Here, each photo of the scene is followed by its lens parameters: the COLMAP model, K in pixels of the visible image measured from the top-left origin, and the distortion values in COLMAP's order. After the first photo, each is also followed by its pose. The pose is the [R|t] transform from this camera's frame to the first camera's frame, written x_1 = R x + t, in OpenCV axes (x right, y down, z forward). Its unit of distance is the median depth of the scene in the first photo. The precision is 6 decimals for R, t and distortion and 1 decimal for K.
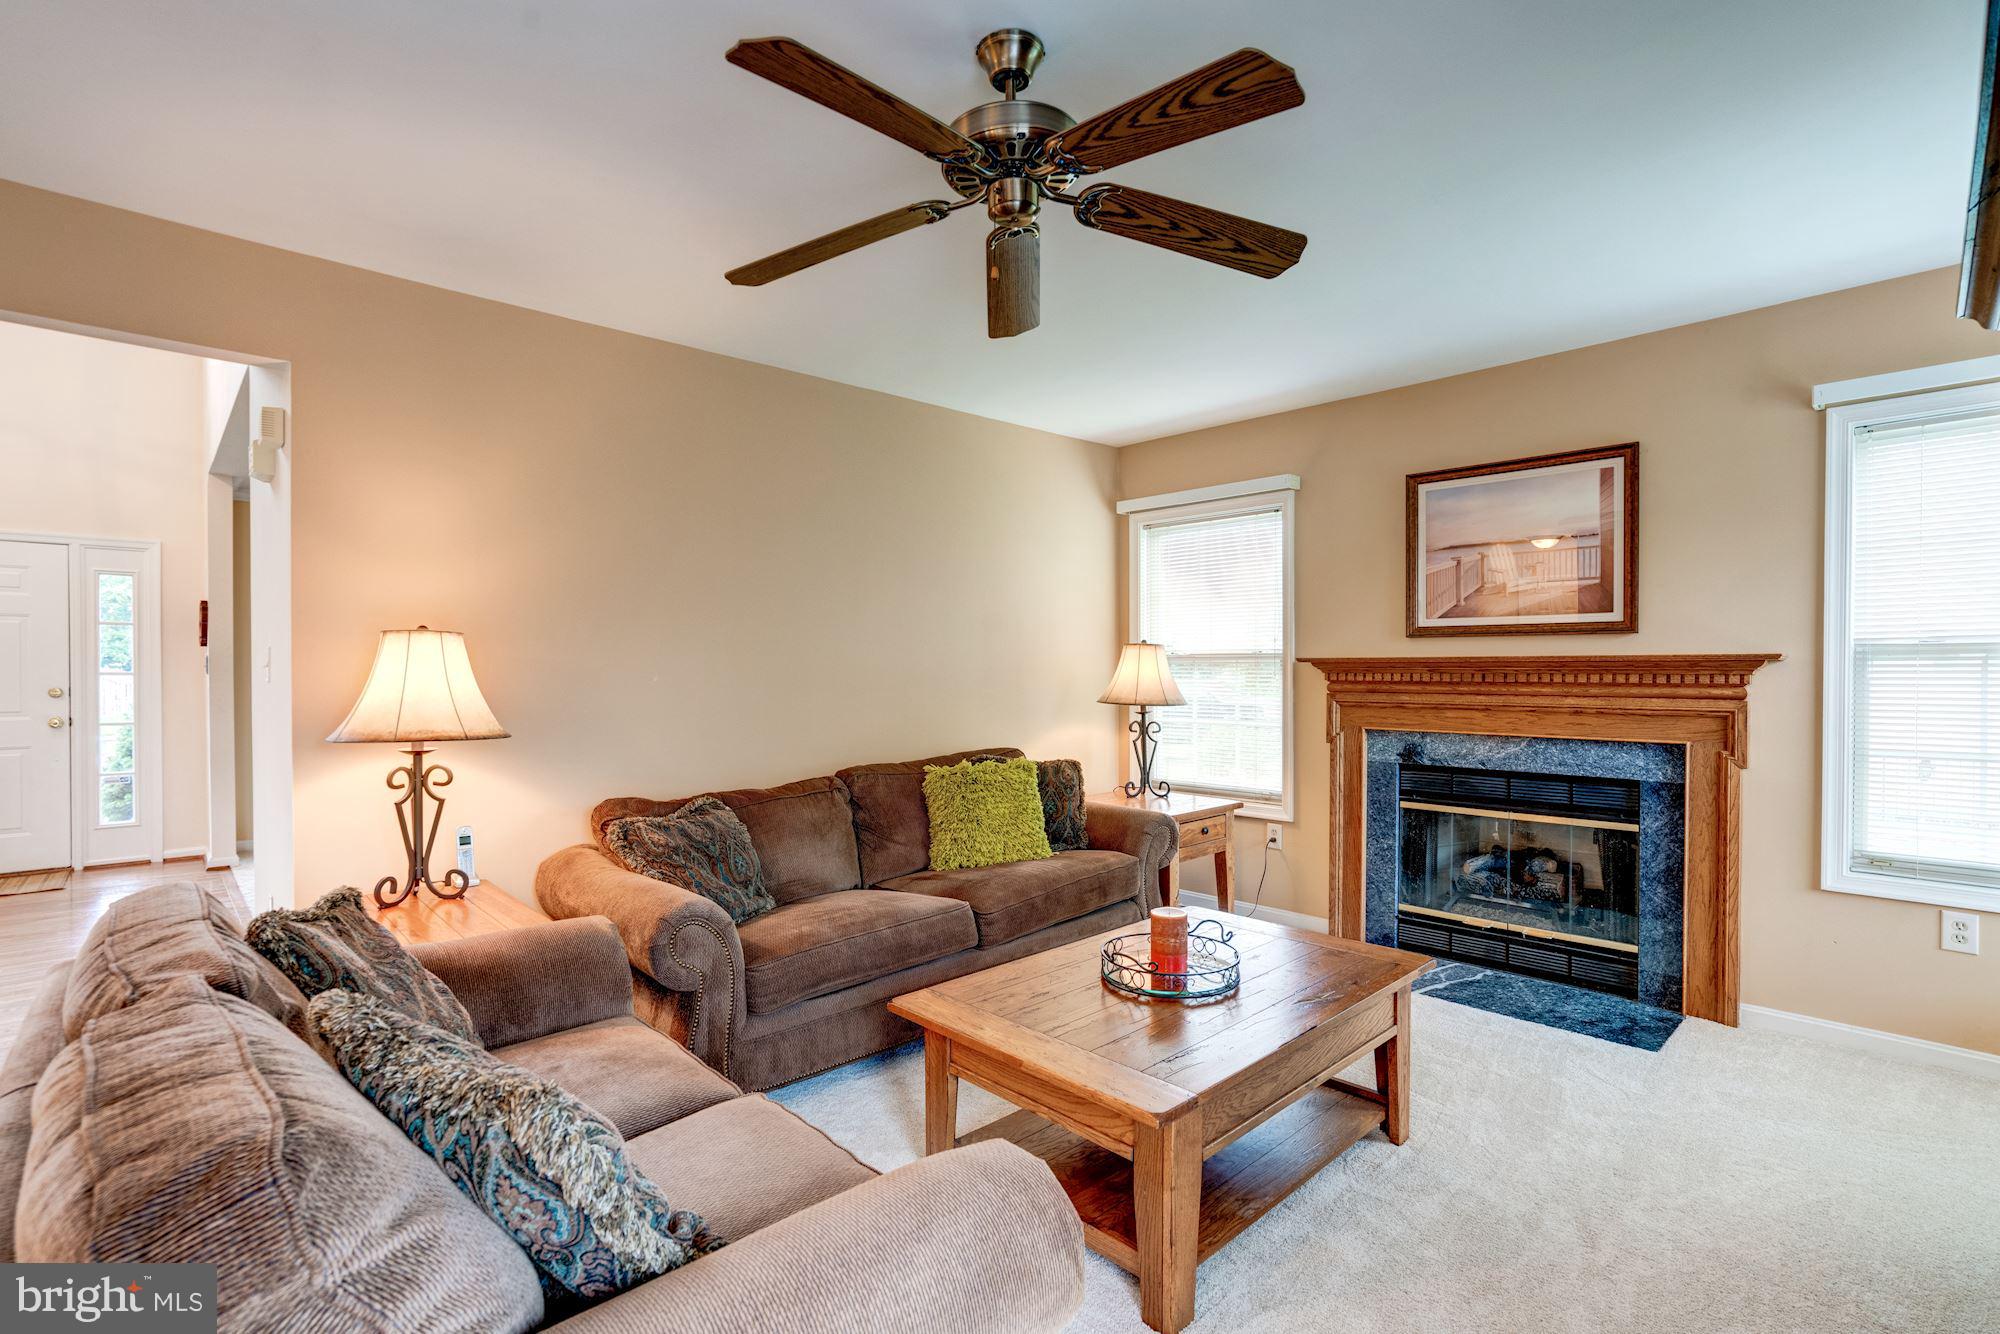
lens RADIAL K [[913.9, 0, 998.0], [0, 913.9, 676.1], [0, 0, 1]] dist [-0.037122, 0.016701]
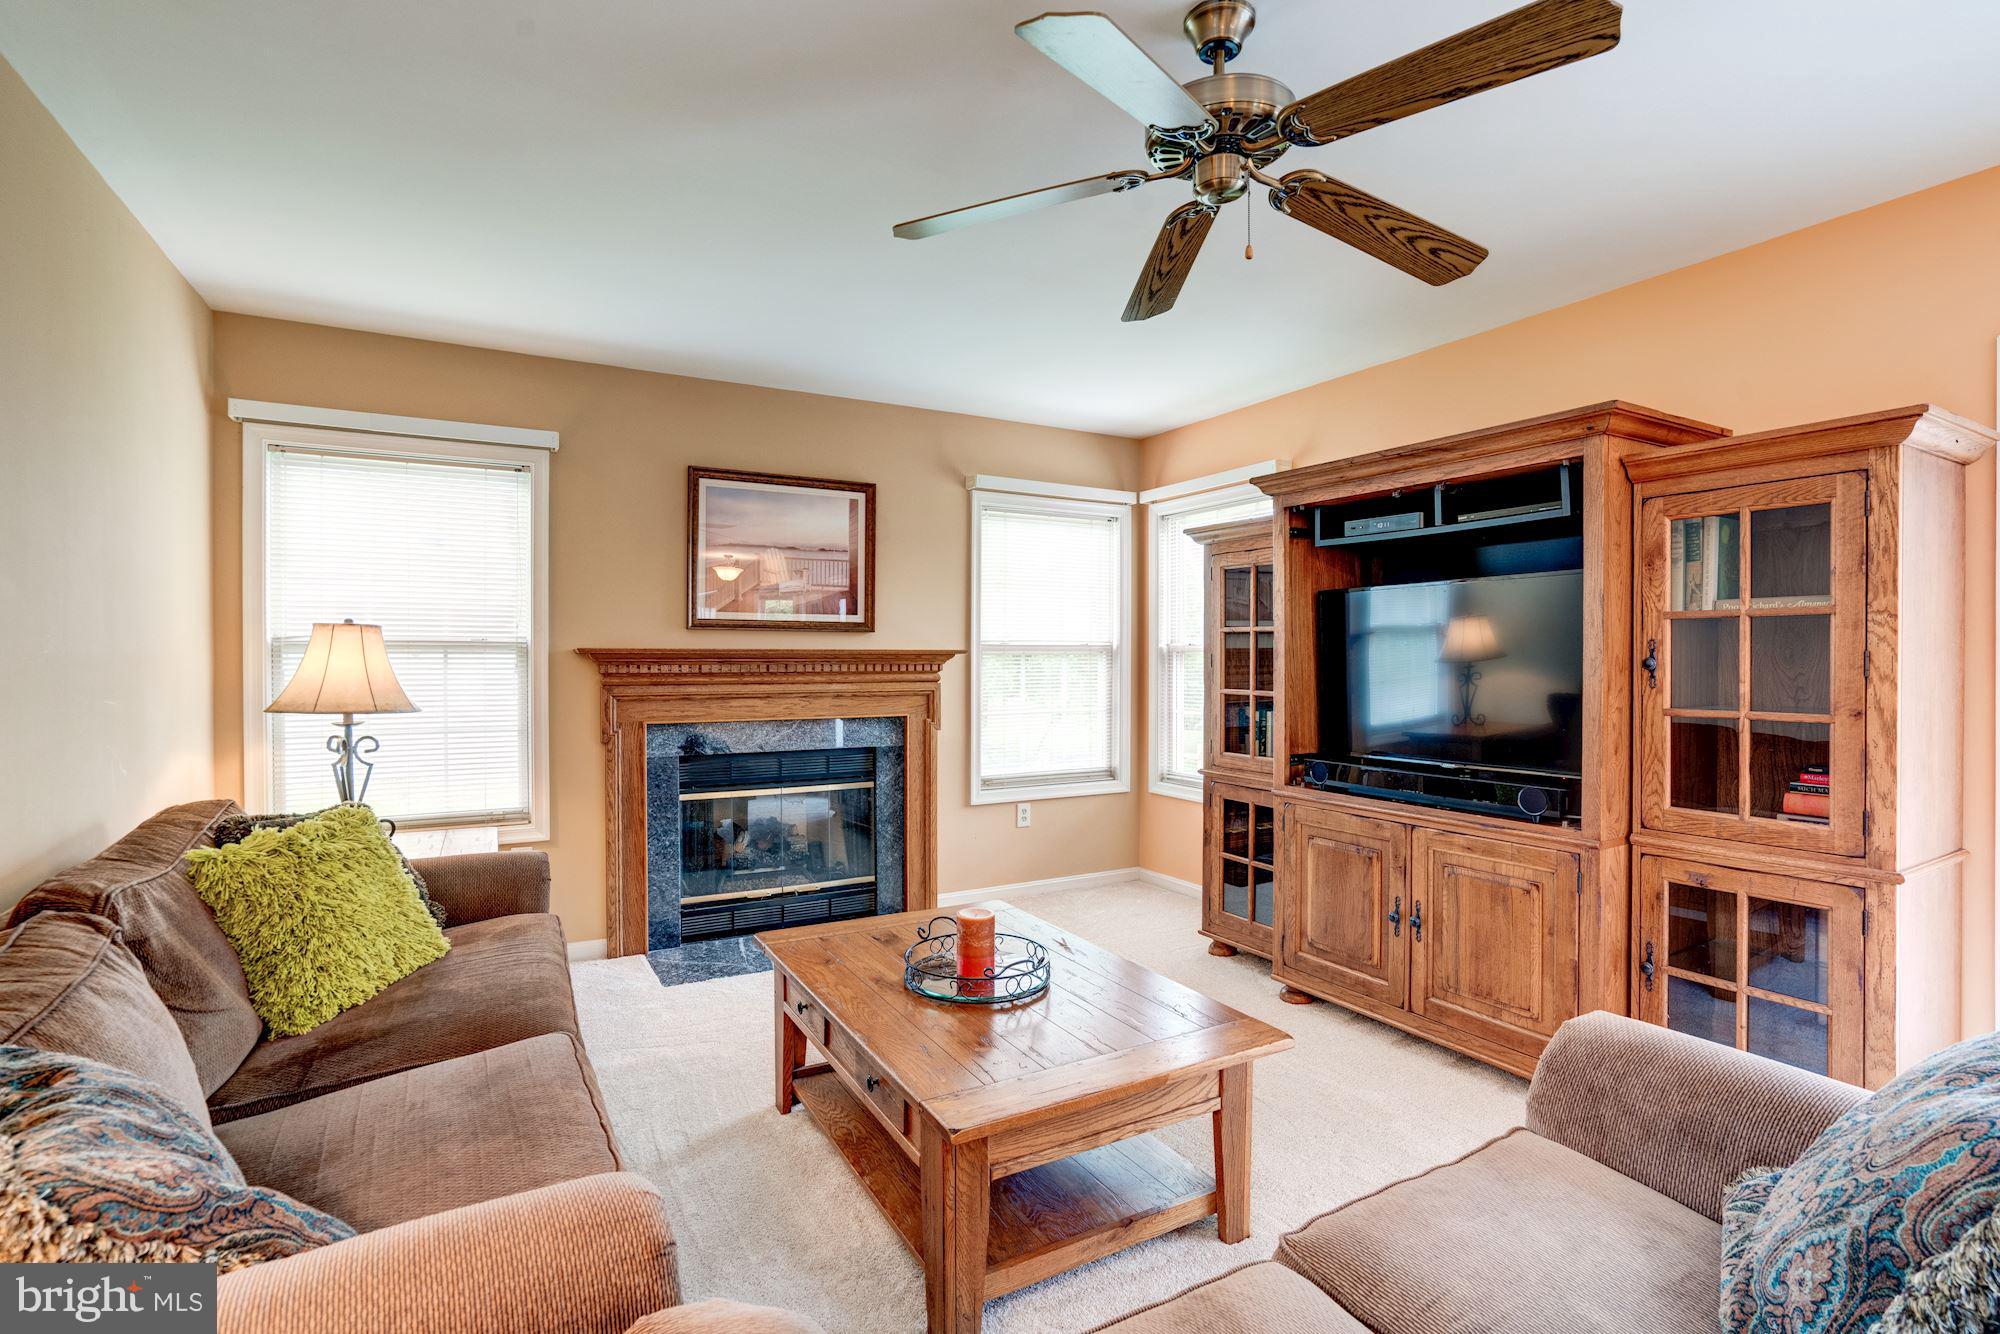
lens RADIAL K [[913.9, 0, 998.0], [0, 913.9, 676.1], [0, 0, 1]] dist [-0.037122, 0.016701]
pose [[0.261305, -0.011560, 0.965187, -0.462804], [0.011473, 0.999895, 0.008870, 0.004676], [-0.965188, 0.008756, 0.261410, 0.449150]]
